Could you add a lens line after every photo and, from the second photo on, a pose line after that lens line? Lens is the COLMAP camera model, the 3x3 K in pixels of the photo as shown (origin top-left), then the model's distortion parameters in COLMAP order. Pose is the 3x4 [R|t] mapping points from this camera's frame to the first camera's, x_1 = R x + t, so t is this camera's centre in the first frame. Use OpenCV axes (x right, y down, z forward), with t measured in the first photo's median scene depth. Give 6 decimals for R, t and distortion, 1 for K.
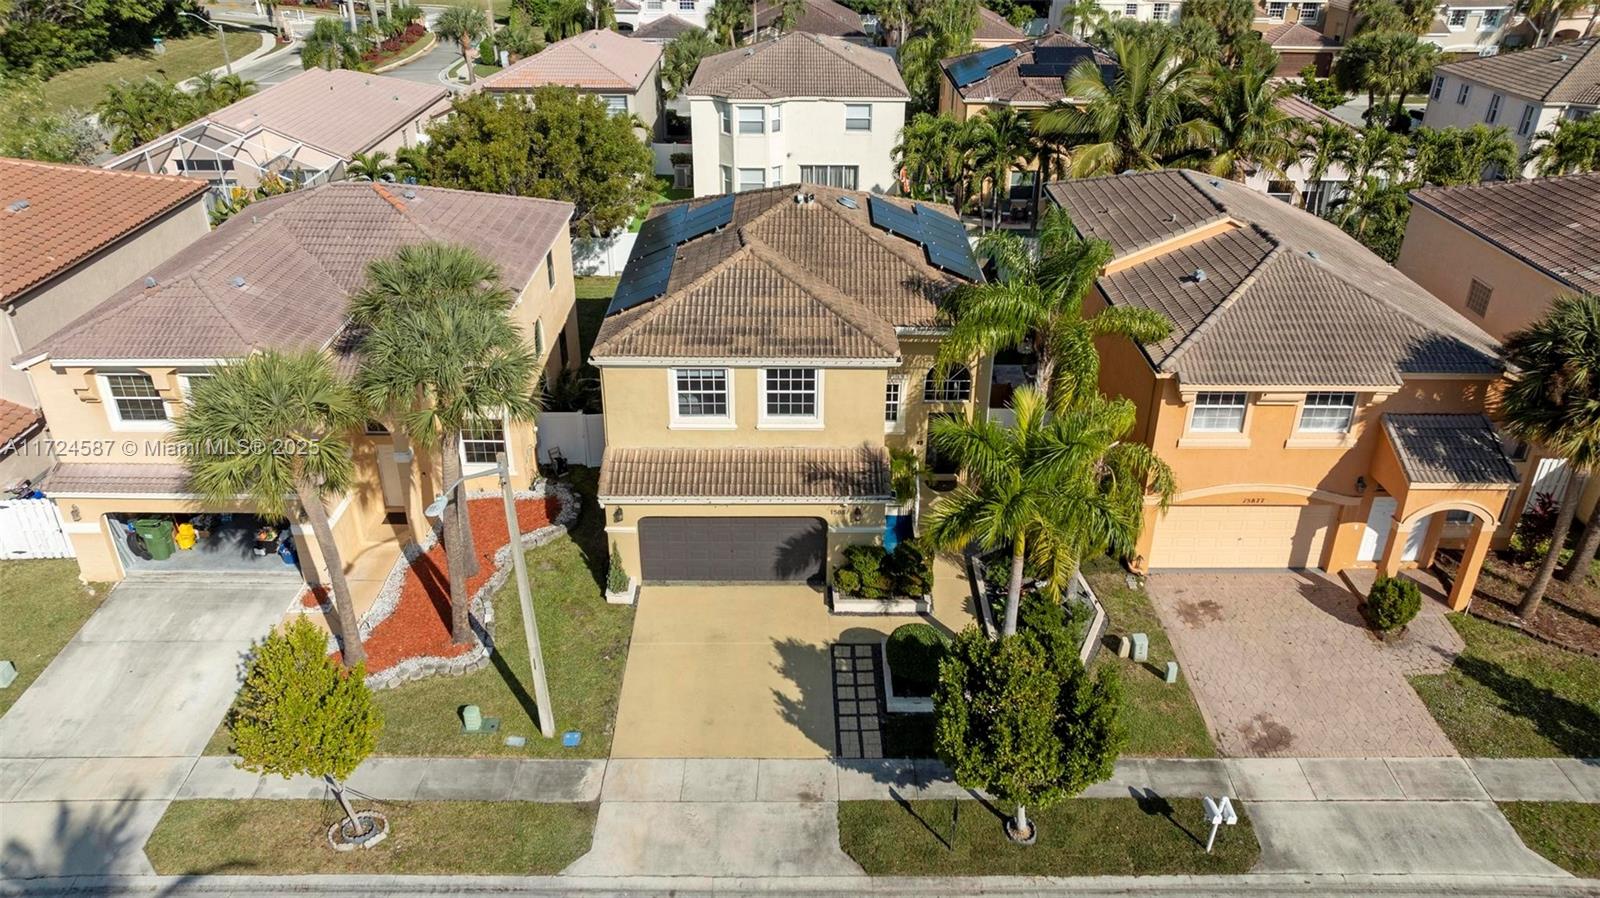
lens RADIAL K [[1122.4, 0, 808.6], [0, 1122.4, 445.1], [0, 0, 1]] dist [-0.019343, 0.016287]
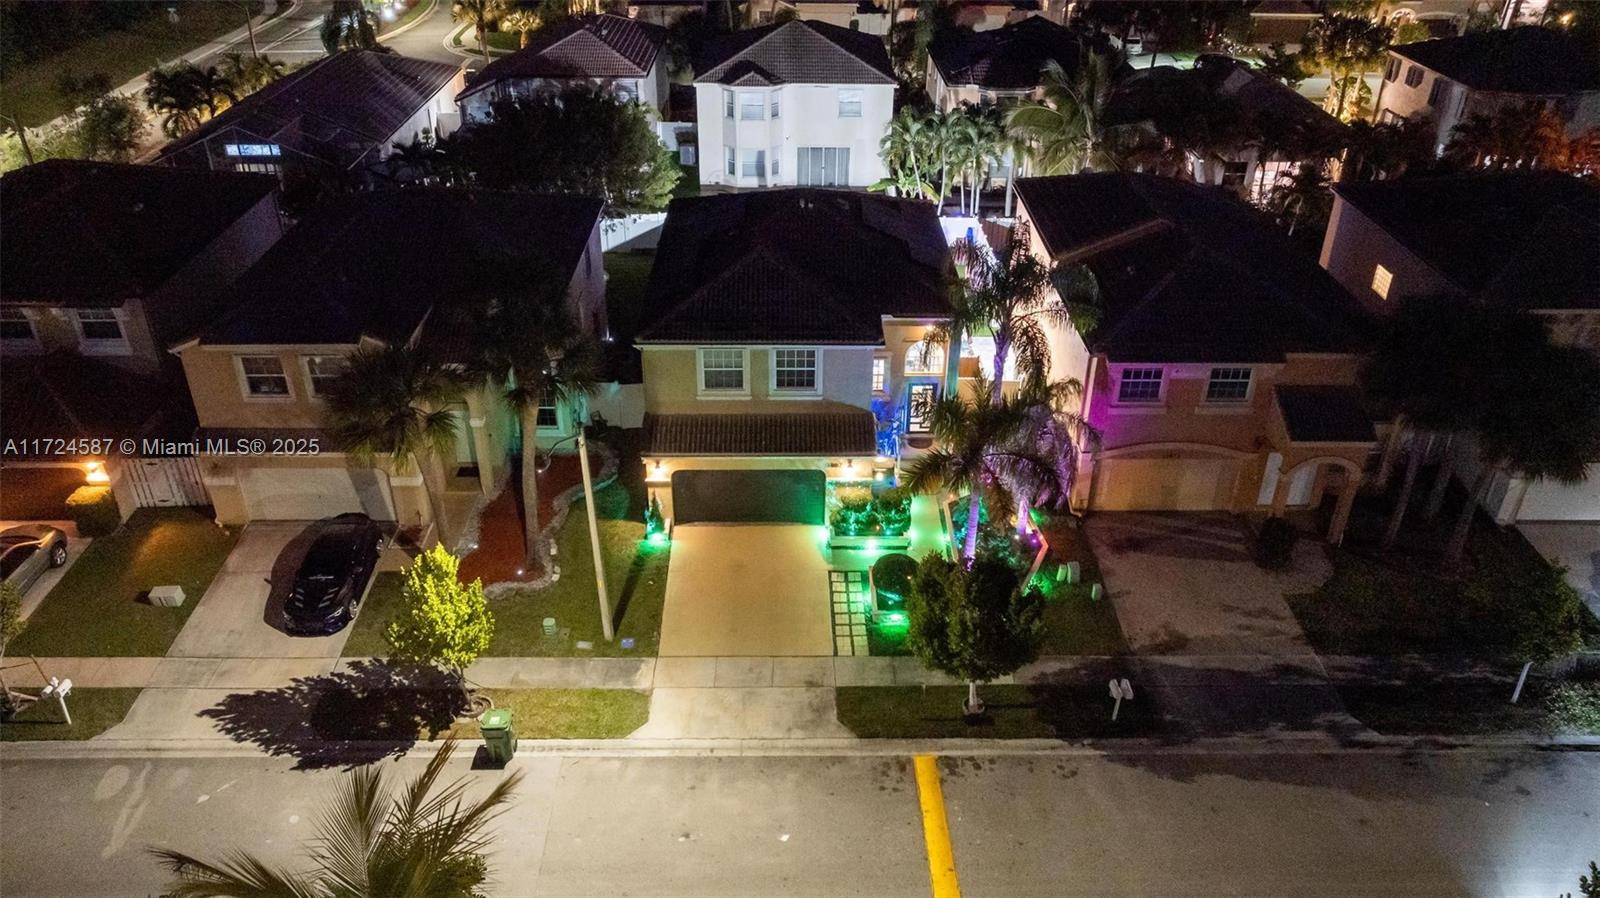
lens RADIAL K [[1122.4, 0, 806.7], [0, 1122.4, 489.2], [0, 0, 1]] dist [-0.019343, 0.016287]
pose [[0.999975, -0.002420, 0.006582, -0.011999], [0.001867, 0.996571, 0.082718, -0.017568], [-0.006760, -0.082703, 0.996551, -0.234975]]
